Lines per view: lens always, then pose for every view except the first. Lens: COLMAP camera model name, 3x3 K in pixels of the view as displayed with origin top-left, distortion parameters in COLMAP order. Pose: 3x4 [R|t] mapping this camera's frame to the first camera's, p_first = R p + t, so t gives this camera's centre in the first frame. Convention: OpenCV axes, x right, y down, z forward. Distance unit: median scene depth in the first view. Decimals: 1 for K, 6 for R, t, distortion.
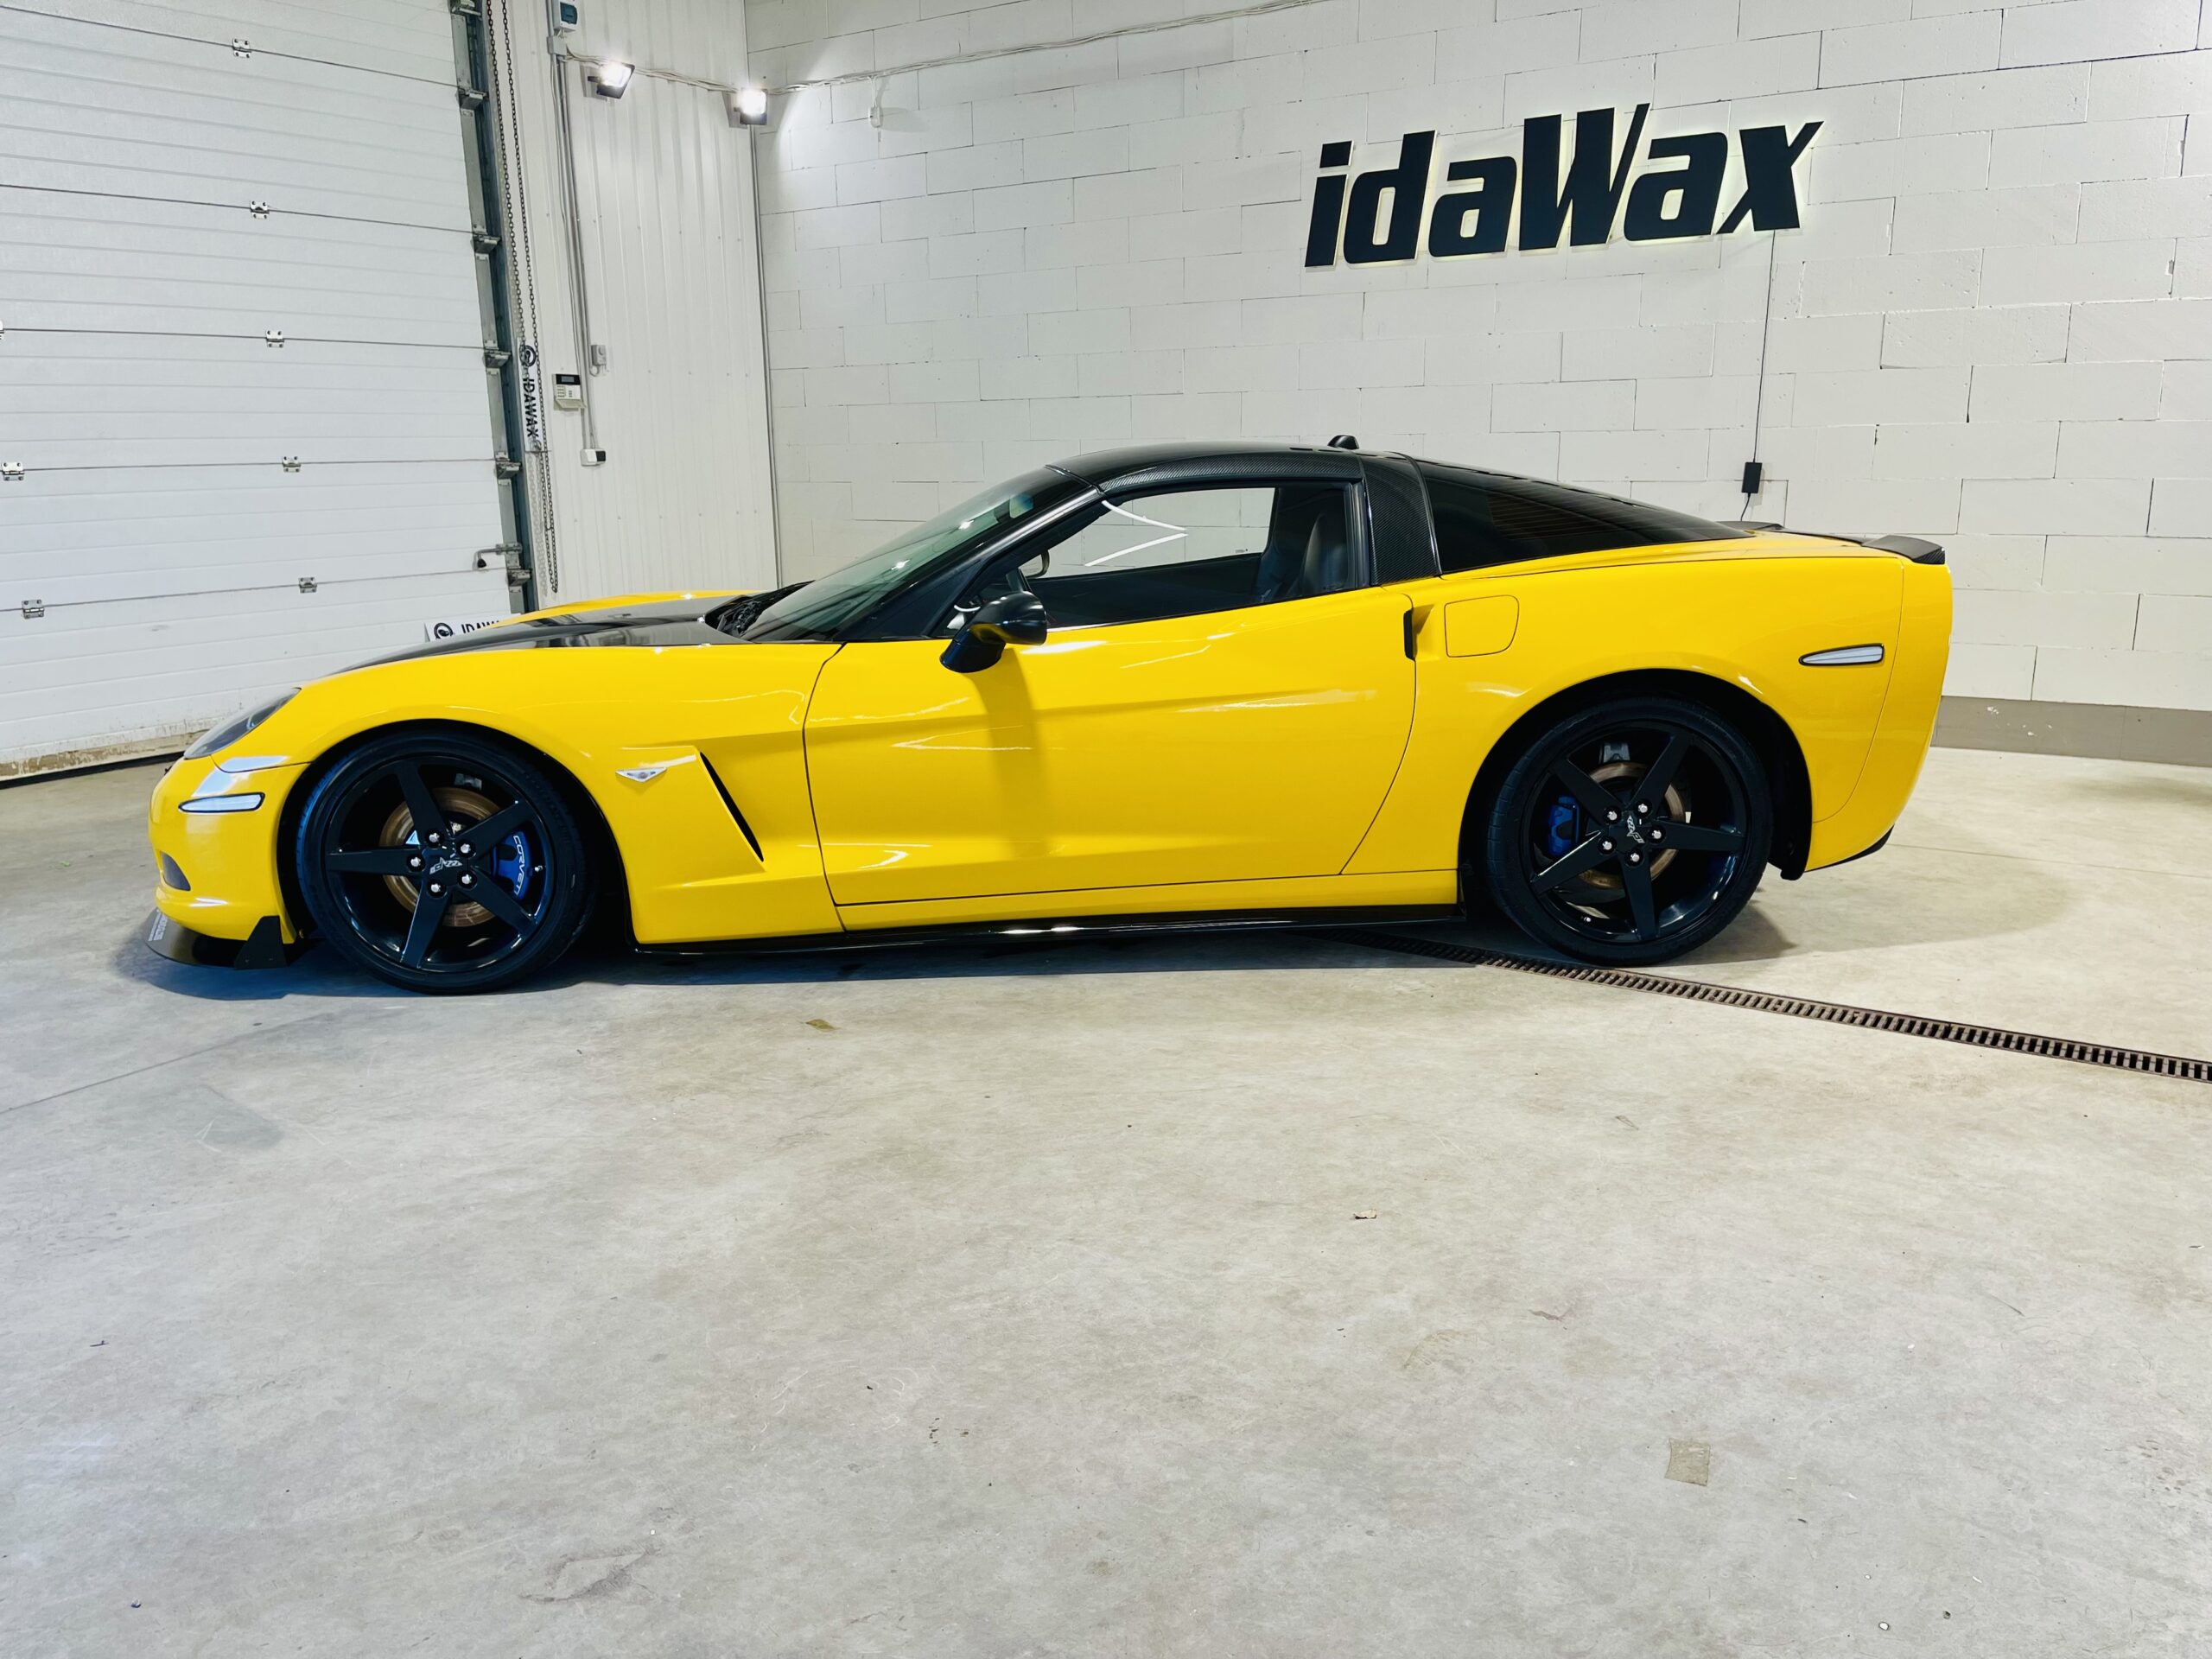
lens RADIAL K [[1669.9, 0, 1092.8], [0, 1669.9, 831.7], [0, 0, 1]] dist [0.065576, -0.074105]
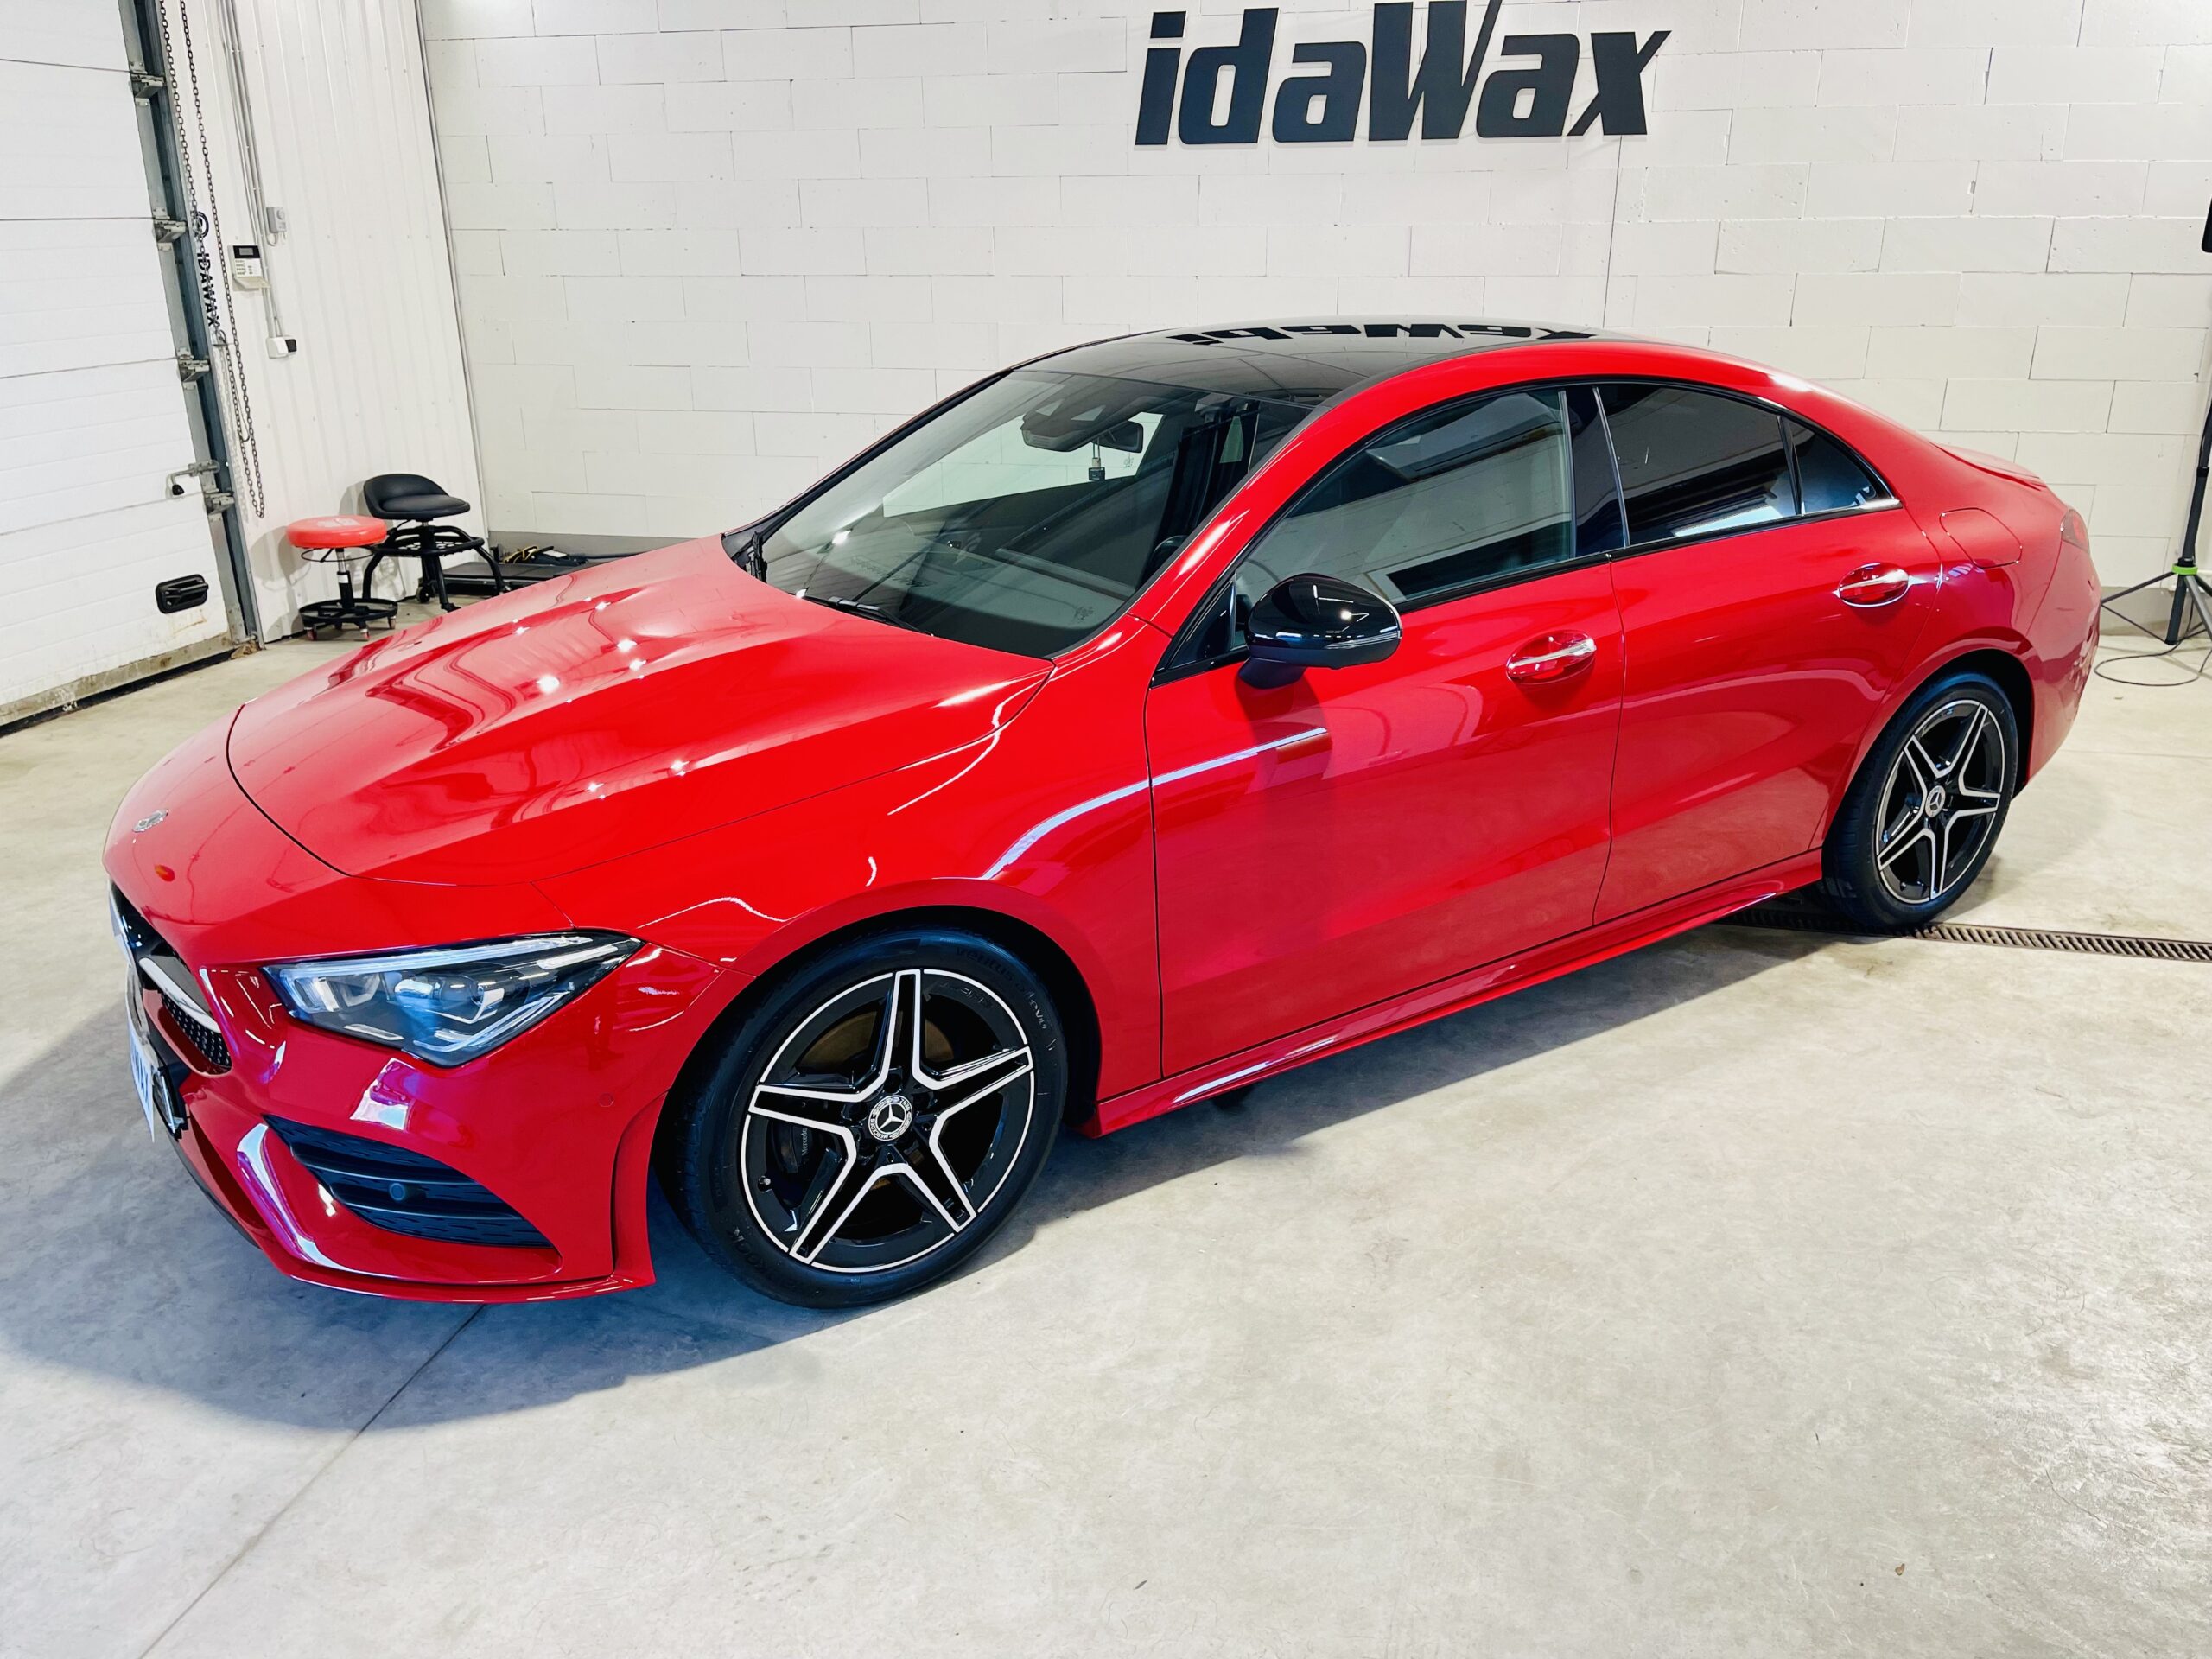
lens RADIAL K [[1669.9, 0, 1103.8], [0, 1669.9, 820.0], [0, 0, 1]] dist [0.065576, -0.074105]
pose [[0.939891, -0.104659, 0.325040, -0.252486], [0.070433, 0.990823, 0.115366, -0.072377], [-0.334131, -0.085538, 0.938637, 0.084159]]
